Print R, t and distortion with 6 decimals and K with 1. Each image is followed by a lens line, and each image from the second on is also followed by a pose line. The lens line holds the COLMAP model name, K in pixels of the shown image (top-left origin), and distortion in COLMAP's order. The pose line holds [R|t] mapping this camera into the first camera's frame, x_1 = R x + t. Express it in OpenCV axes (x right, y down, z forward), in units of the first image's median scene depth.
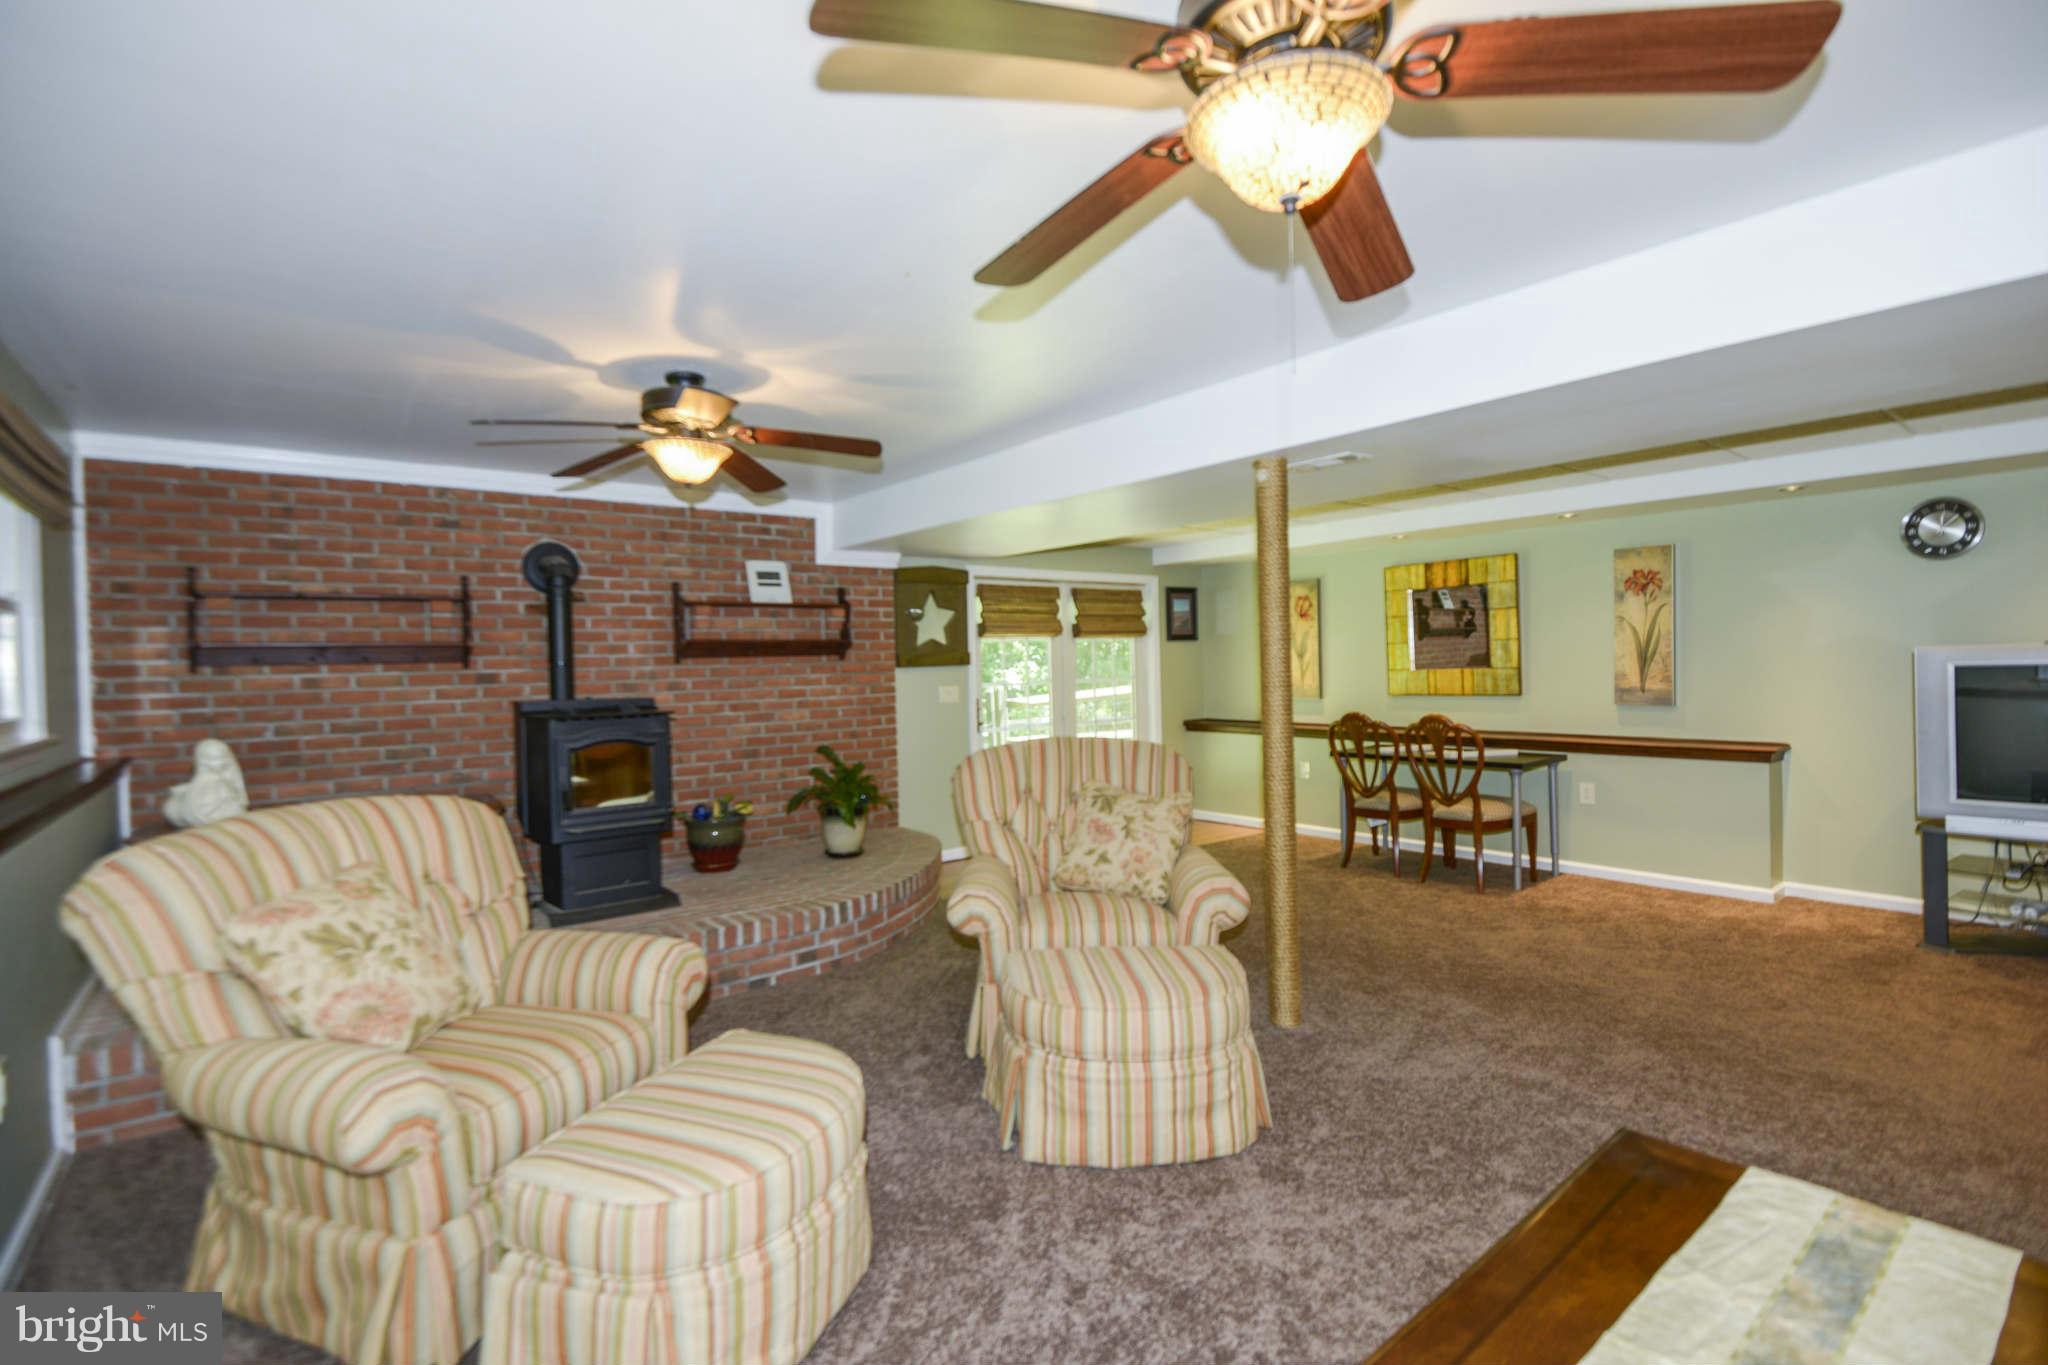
lens RADIAL K [[936.1, 0, 1036.4], [0, 936.1, 669.9], [0, 0, 1]] dist [-0.013870, -0.000624]
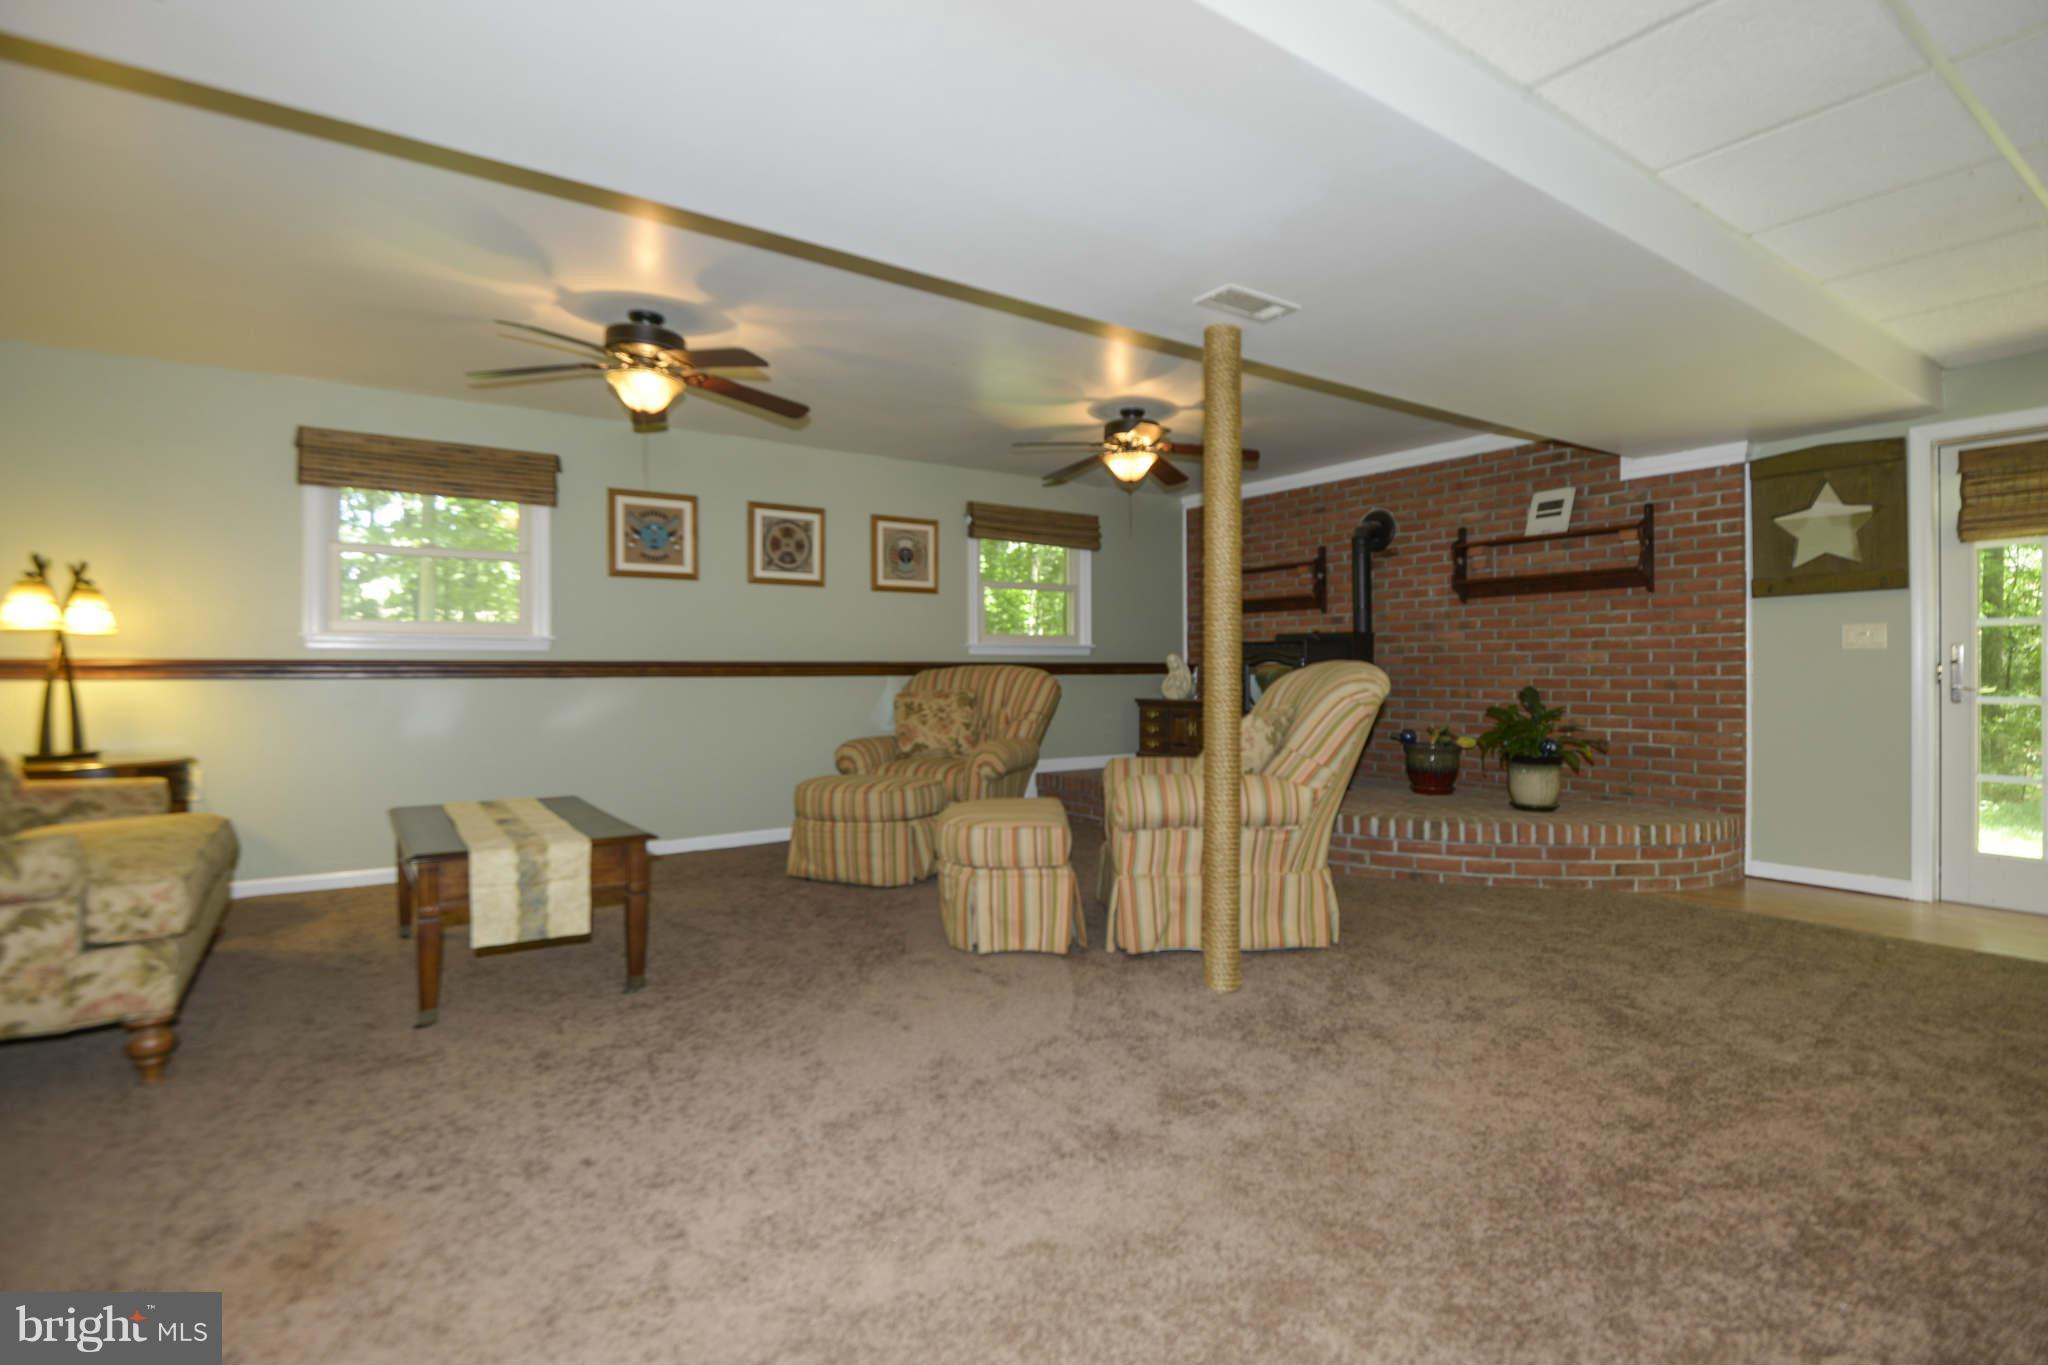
lens RADIAL K [[936.1, 0, 1036.4], [0, 936.1, 669.9], [0, 0, 1]] dist [-0.013870, -0.000624]
pose [[-0.032695, 0.012670, -0.999385, 0.663318], [-0.017841, 0.999753, 0.013258, 0.060372], [0.999306, 0.018264, -0.032461, 0.525386]]
